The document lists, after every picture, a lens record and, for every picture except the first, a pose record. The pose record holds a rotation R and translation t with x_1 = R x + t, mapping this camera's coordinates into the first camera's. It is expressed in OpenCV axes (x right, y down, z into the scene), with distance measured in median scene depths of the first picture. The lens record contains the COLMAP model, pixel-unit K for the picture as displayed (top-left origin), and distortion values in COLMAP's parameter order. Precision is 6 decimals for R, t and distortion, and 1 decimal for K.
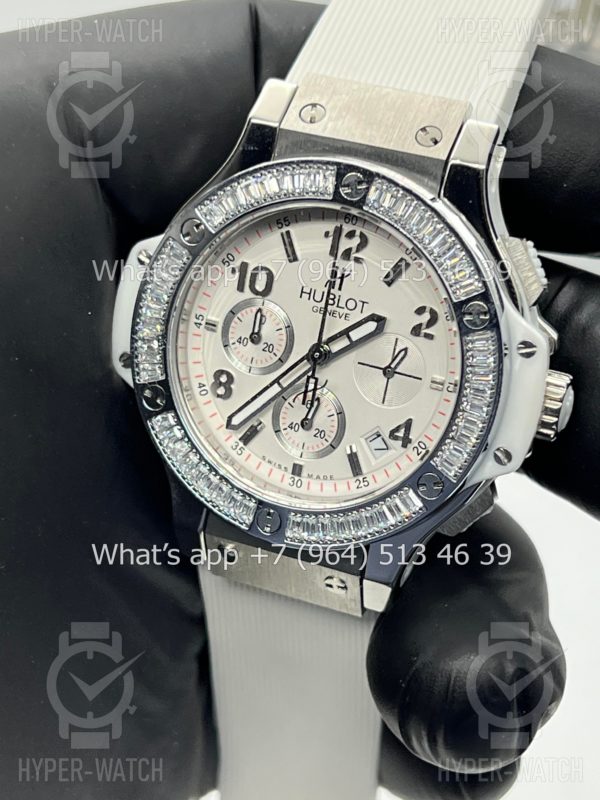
lens RADIAL K [[1938.1, 0, 300.7], [0, 1938.1, 407.7], [0, 0, 1]] dist [0.443871, 0.000000]
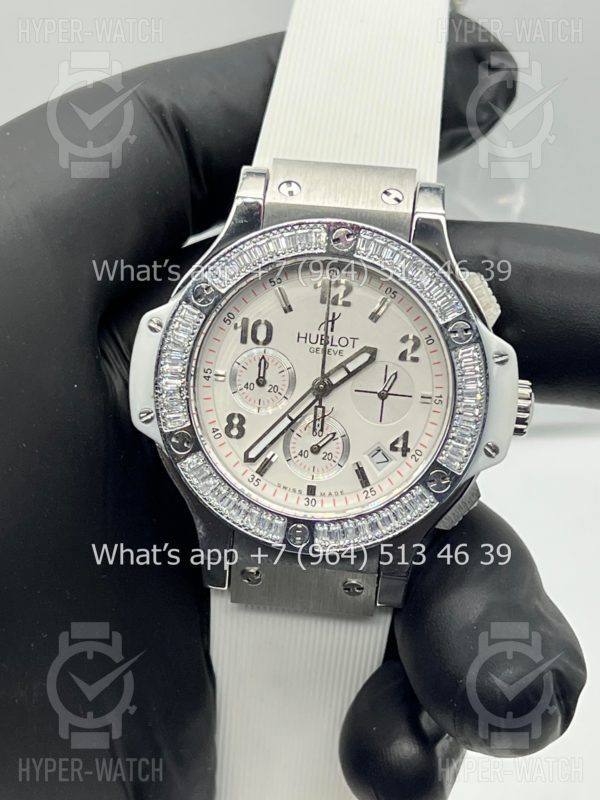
lens RADIAL K [[1938.1, 0, 296.4], [0, 1938.1, 394.4], [0, 0, 1]] dist [0.443871, 0.000000]
pose [[0.957658, -0.097501, 0.270896, -0.322603], [0.137668, 0.981450, -0.133431, 0.130858], [-0.252861, 0.165075, 0.953316, -0.110473]]
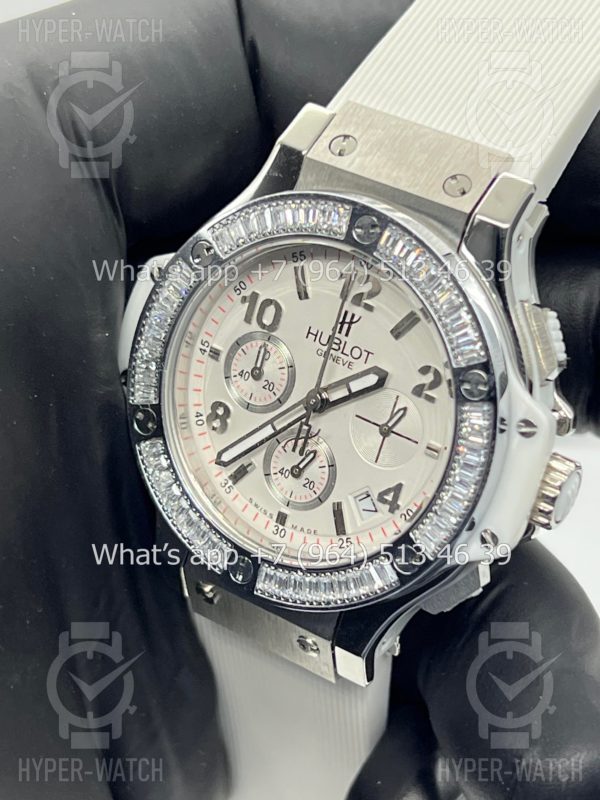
lens RADIAL K [[1938.1, 0, 299.8], [0, 1938.1, 400.6], [0, 0, 1]] dist [0.443871, 0.000000]
pose [[0.980009, 0.135911, -0.145294, 0.137667], [-0.134148, 0.990719, 0.021909, -0.047000], [0.146923, -0.001980, 0.989146, 0.072695]]
